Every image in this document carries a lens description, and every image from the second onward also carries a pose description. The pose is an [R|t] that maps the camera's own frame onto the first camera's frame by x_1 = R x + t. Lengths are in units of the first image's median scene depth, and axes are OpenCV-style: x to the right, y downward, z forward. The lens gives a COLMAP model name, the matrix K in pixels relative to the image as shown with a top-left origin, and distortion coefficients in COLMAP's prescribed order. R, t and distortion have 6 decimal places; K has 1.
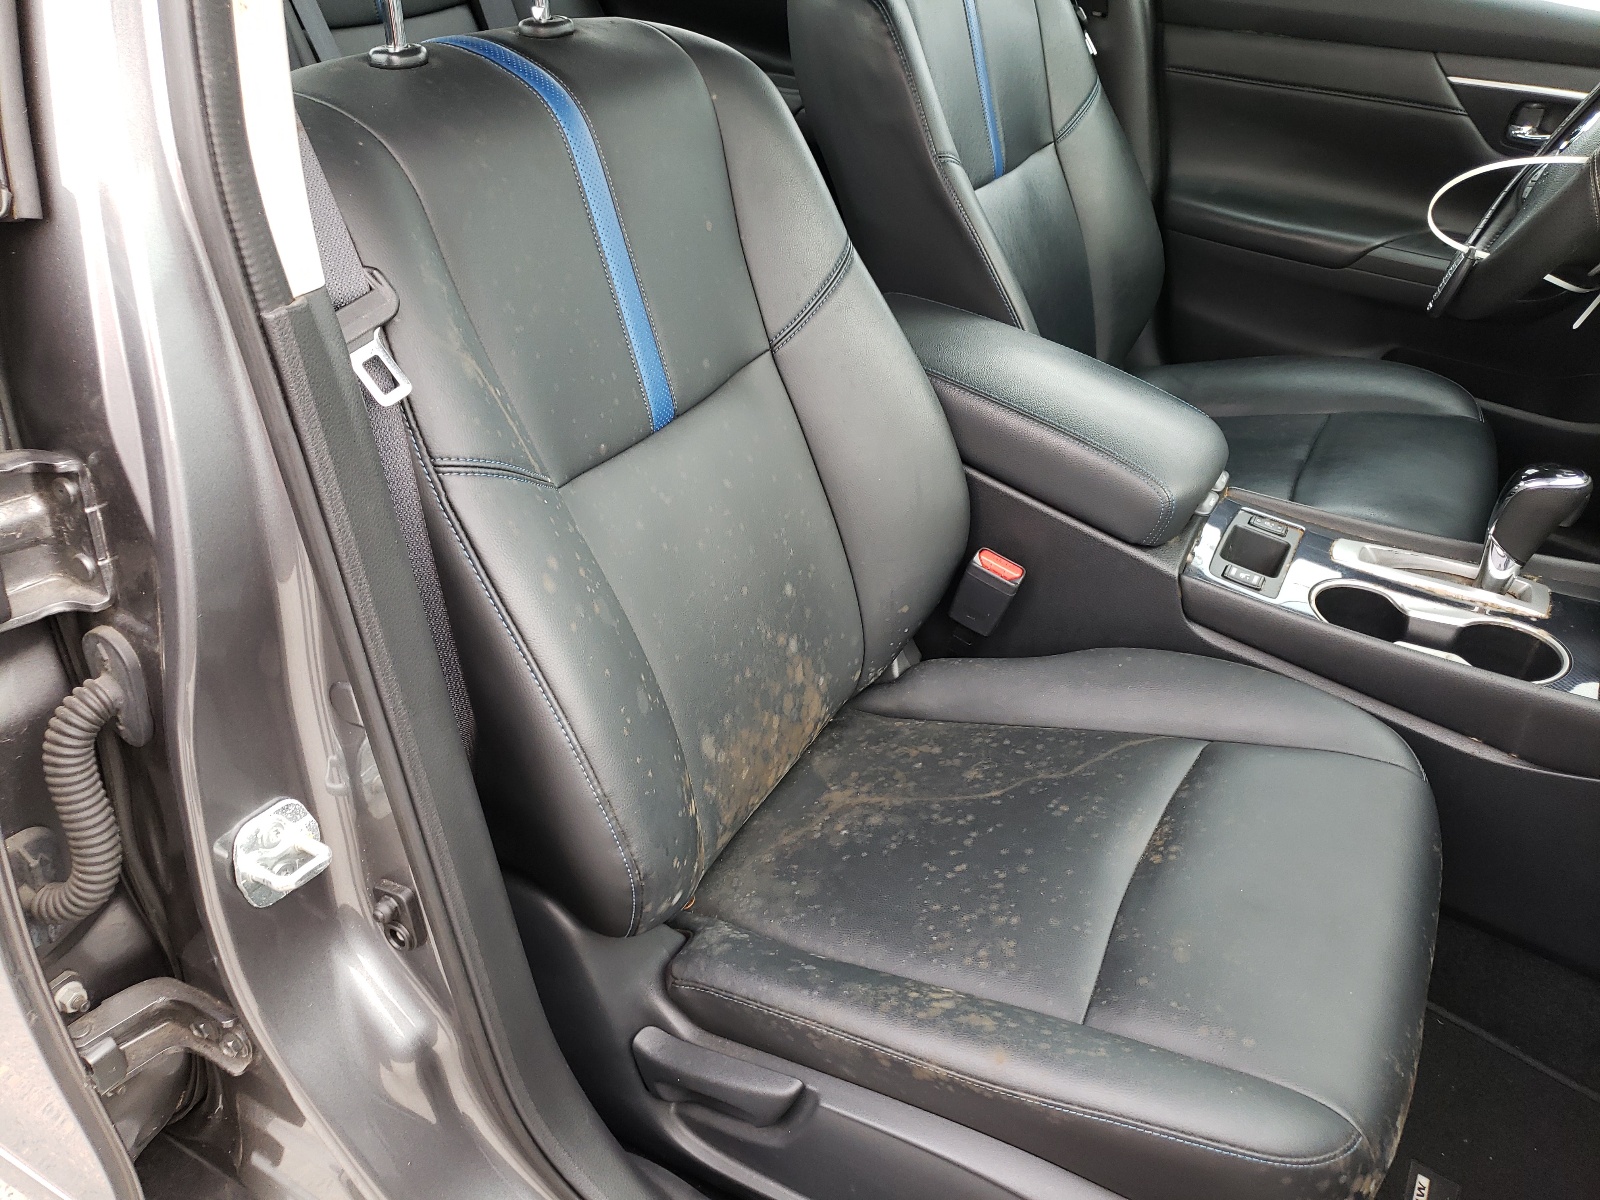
lens RADIAL K [[1176.0, 0, 807.0], [0, 1176.0, 602.5], [0, 0, 1]] dist [0.066413, -0.129948]
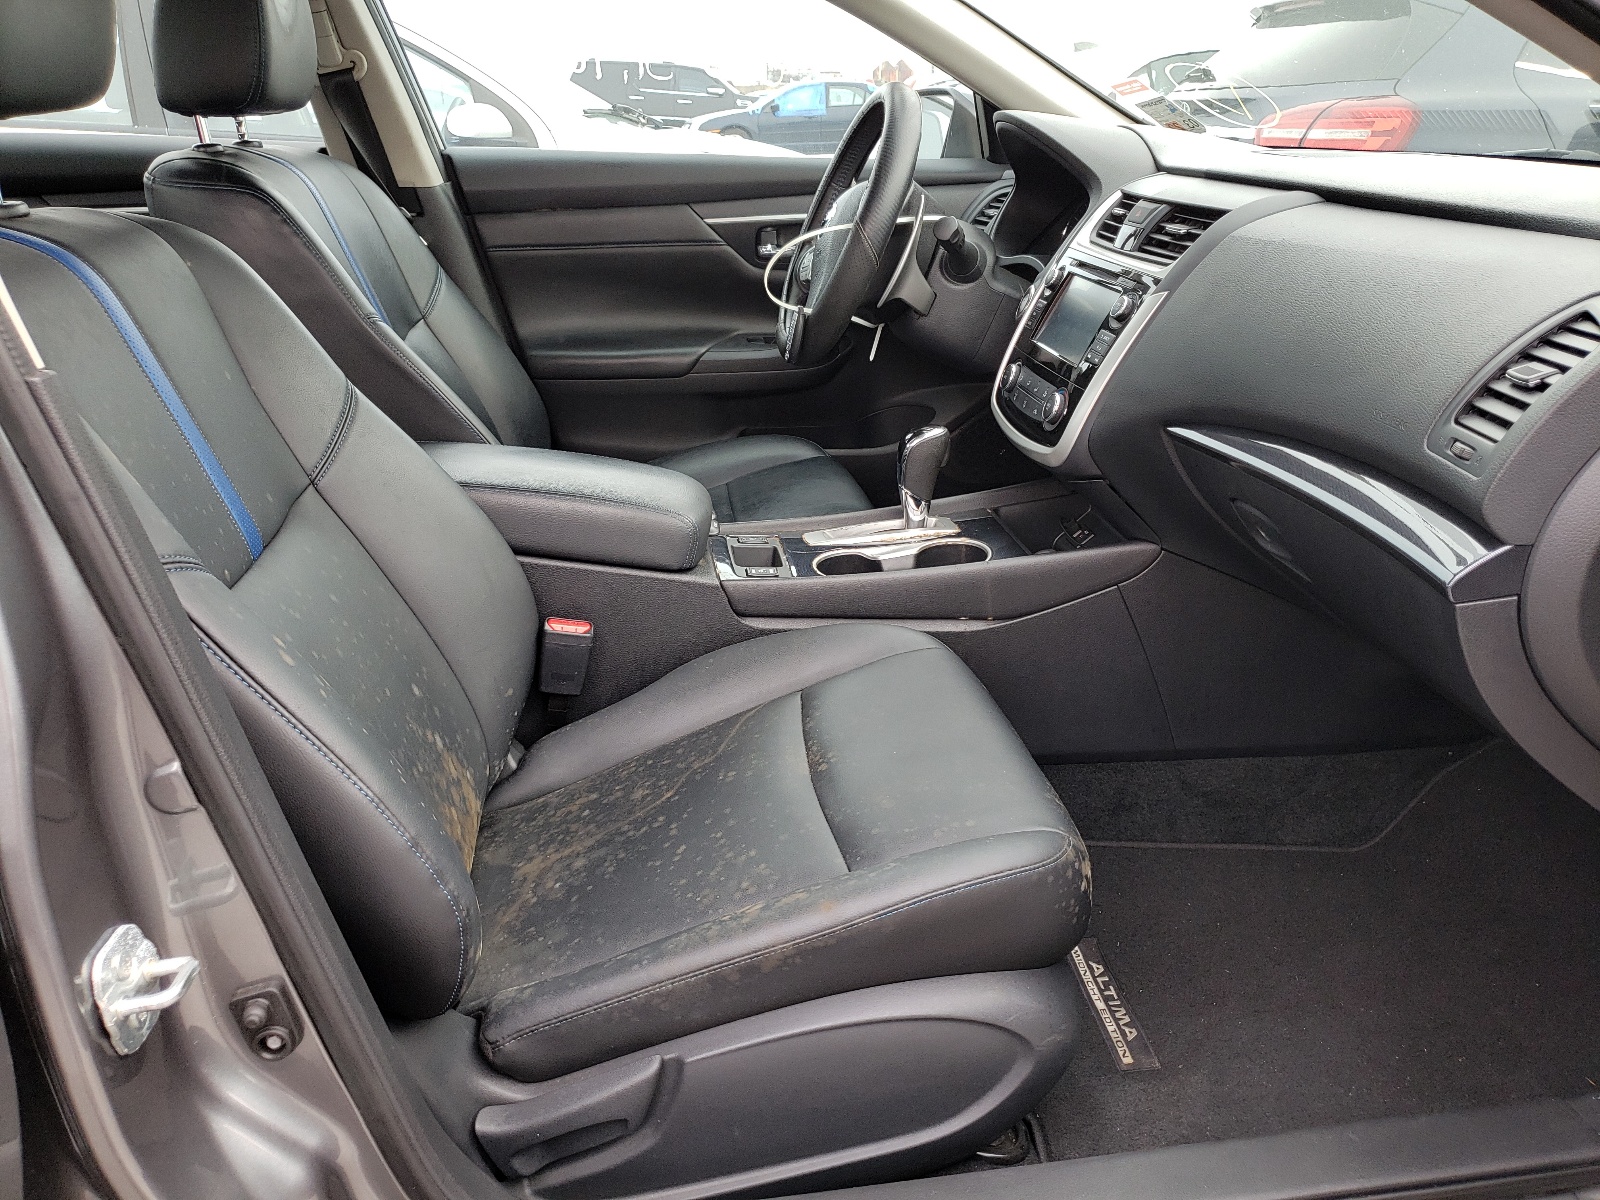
lens RADIAL K [[1176.0, 0, 807.0], [0, 1176.0, 602.5], [0, 0, 1]] dist [0.066413, -0.129948]
pose [[0.798621, -0.293433, 0.525454, -0.254996], [0.390349, 0.917084, -0.081145, 0.130714], [-0.458075, 0.269914, 0.846944, -0.046828]]
